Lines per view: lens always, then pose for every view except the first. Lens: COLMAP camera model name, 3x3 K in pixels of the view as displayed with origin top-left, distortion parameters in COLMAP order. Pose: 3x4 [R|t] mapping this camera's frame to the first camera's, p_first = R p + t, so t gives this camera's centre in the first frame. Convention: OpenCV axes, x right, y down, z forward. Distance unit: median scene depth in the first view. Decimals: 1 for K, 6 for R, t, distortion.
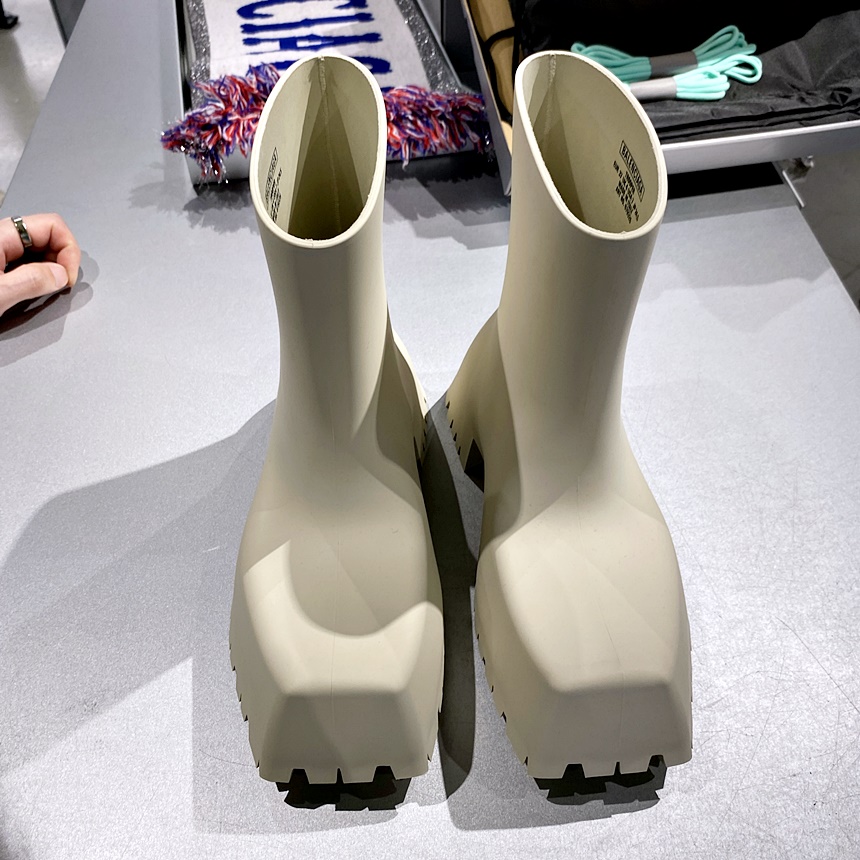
lens RADIAL K [[837.9, 0, 413.8], [0, 837.9, 408.4], [0, 0, 1]] dist [-0.001536, 0.003746]
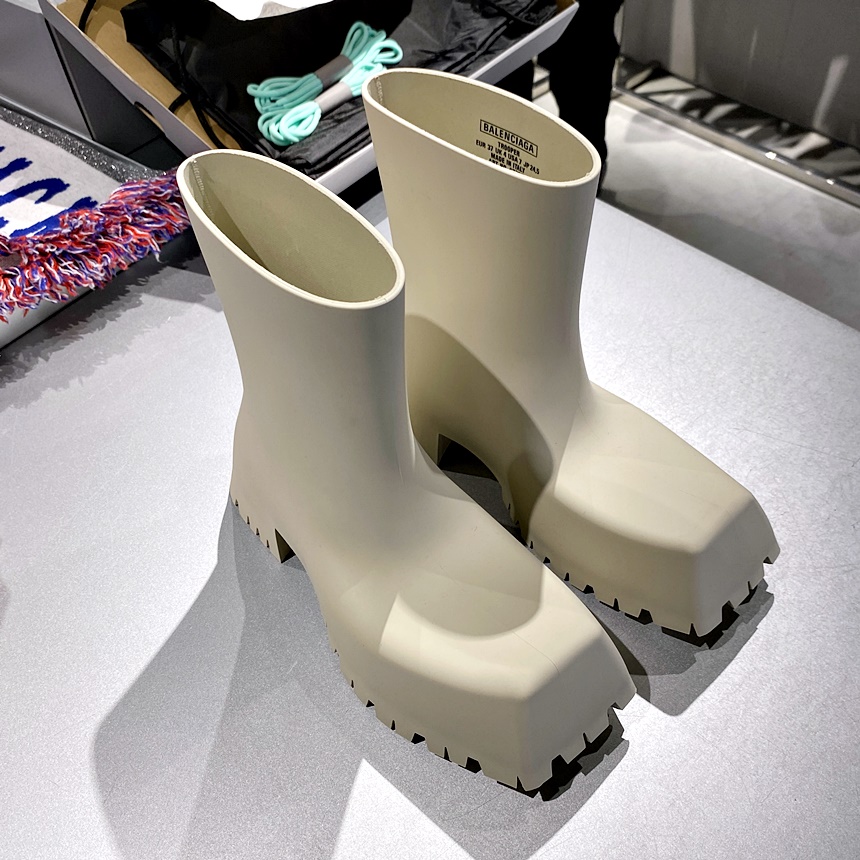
lens RADIAL K [[837.9, 0, 413.8], [0, 837.9, 408.4], [0, 0, 1]] dist [-0.001536, 0.003746]
pose [[0.794701, -0.492300, 0.355092, -0.211782], [0.505659, 0.860547, 0.061391, -0.049405], [-0.335796, 0.130768, 0.932813, 0.009521]]
